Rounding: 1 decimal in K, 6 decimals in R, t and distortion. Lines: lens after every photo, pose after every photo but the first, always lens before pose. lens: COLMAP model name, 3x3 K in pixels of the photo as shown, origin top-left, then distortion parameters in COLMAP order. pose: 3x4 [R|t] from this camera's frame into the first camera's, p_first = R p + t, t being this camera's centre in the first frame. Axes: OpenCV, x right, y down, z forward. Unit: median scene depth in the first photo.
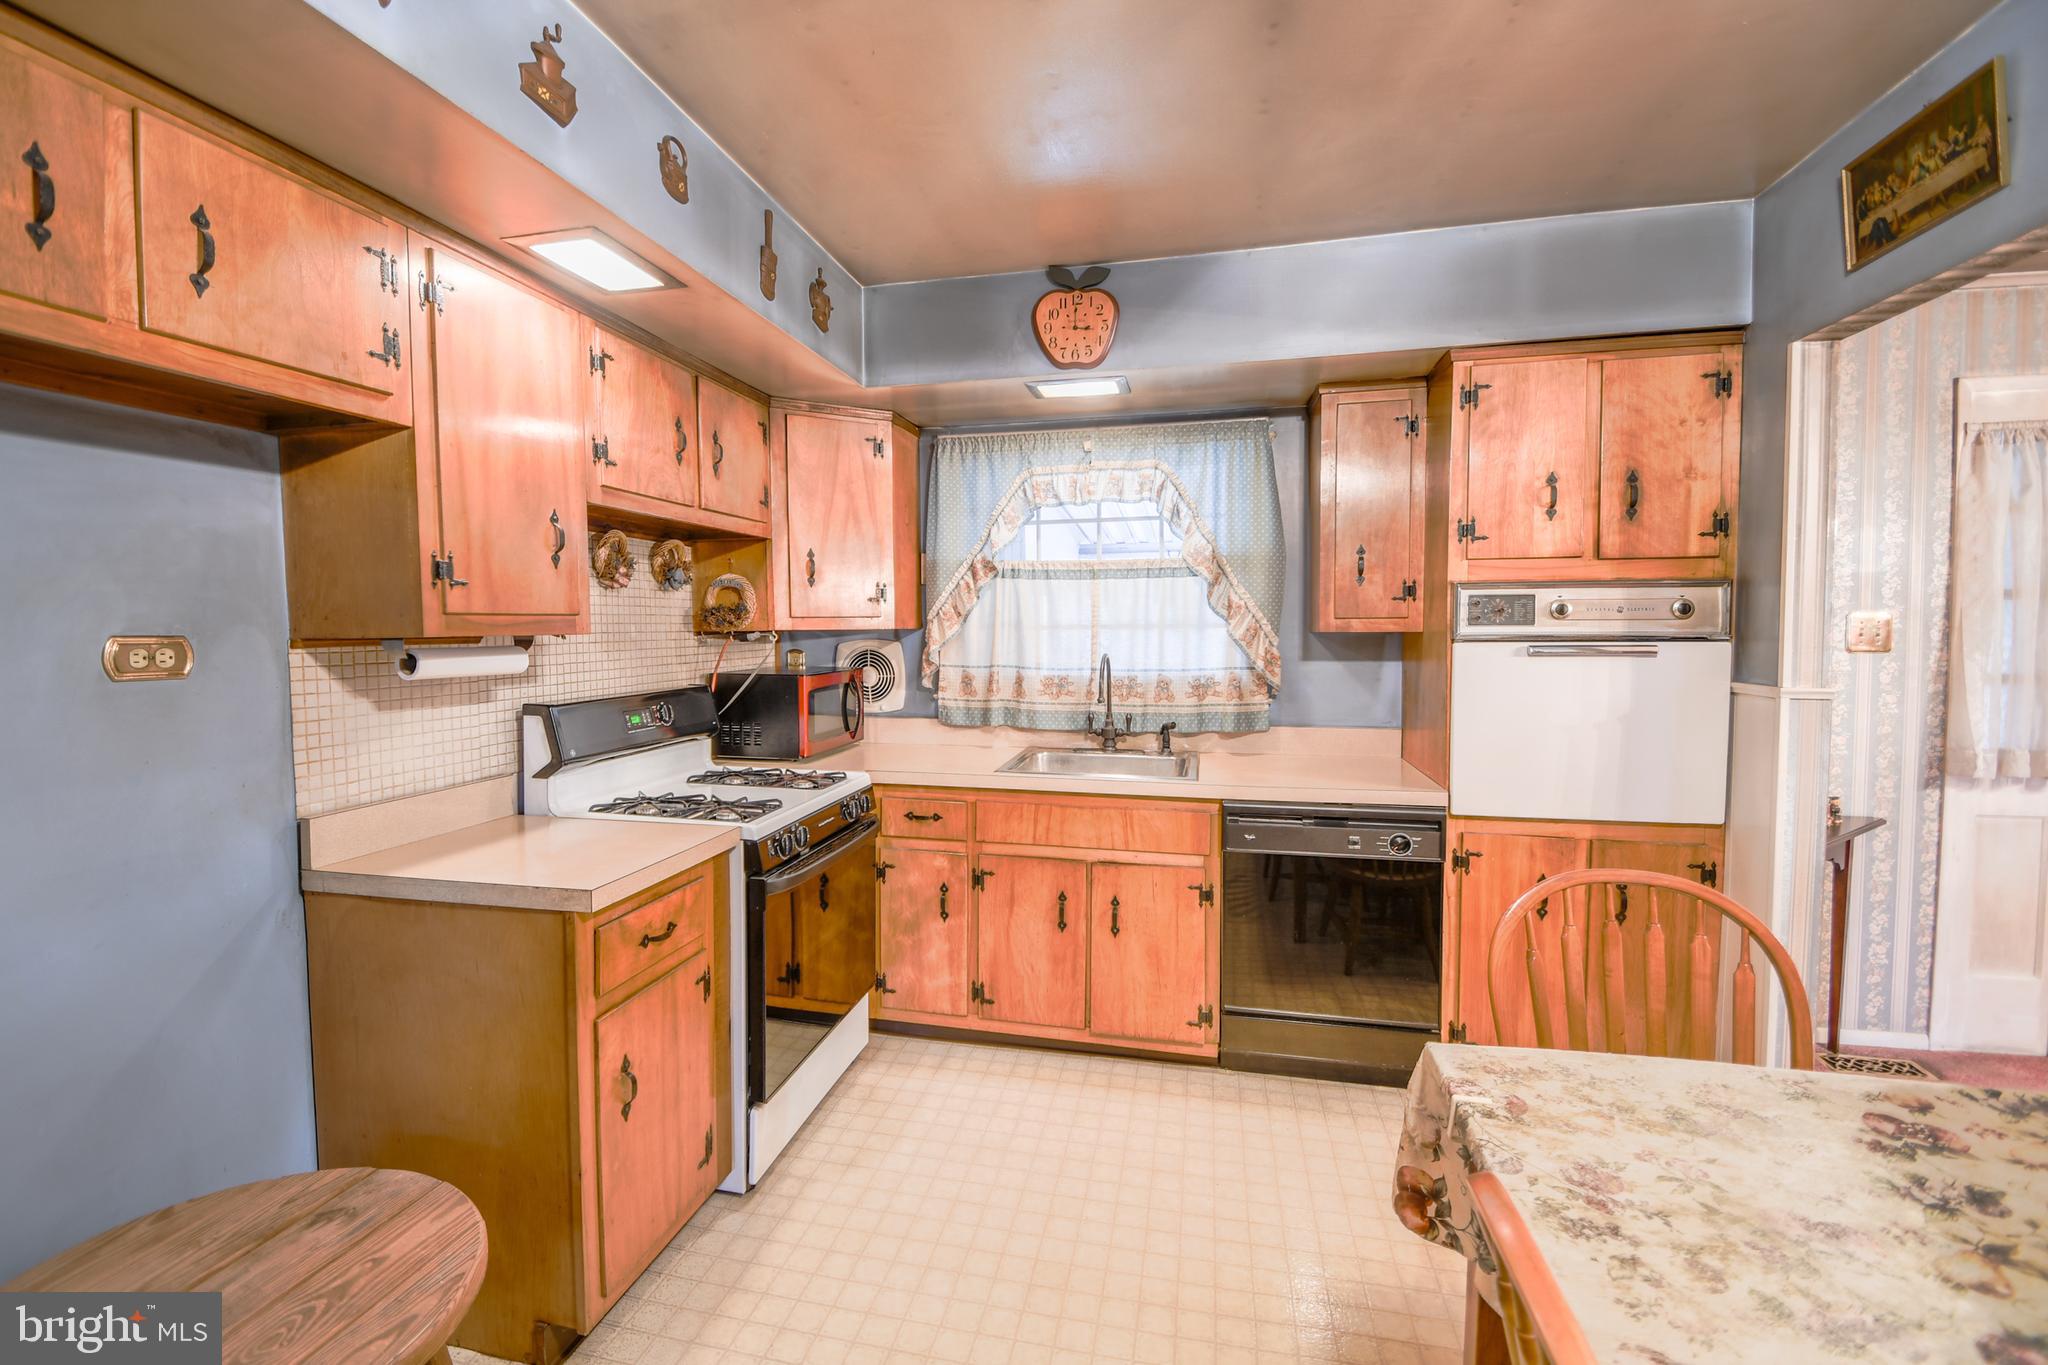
lens RADIAL K [[902.0, 0, 1016.4], [0, 902.0, 671.7], [0, 0, 1]] dist [0.034314, -0.029357]
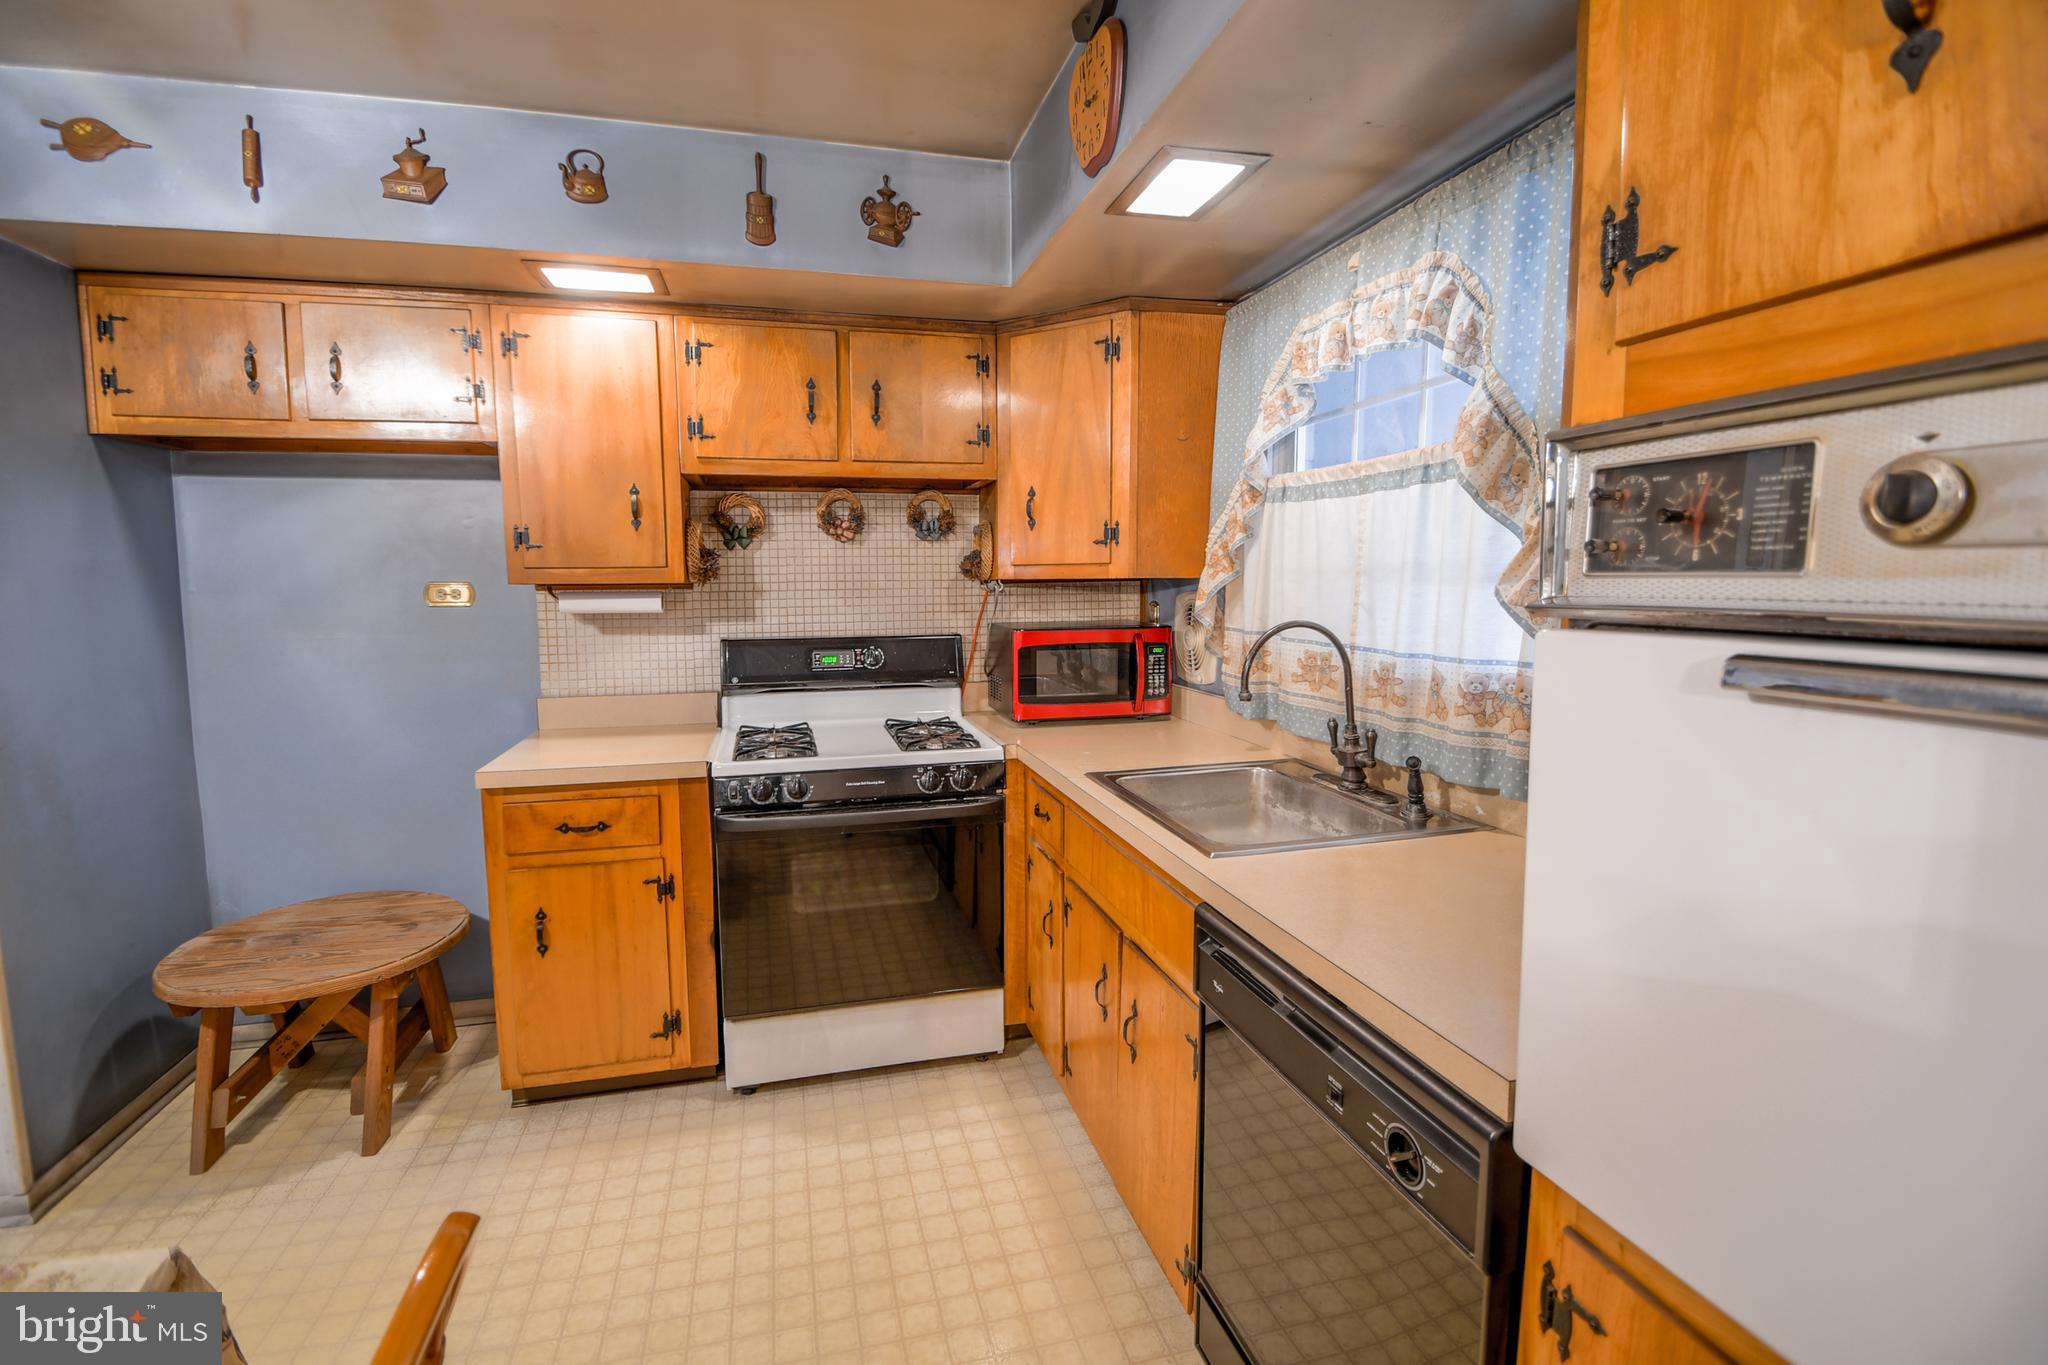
lens RADIAL K [[912.4, 0, 985.9], [0, 912.4, 670.3], [0, 0, 1]] dist [-0.001467, -0.000298]
pose [[0.437716, 0.093053, -0.894285, 0.811961], [-0.042202, 0.995660, 0.082945, -0.042733], [0.898122, 0.001435, 0.439744, 0.822785]]
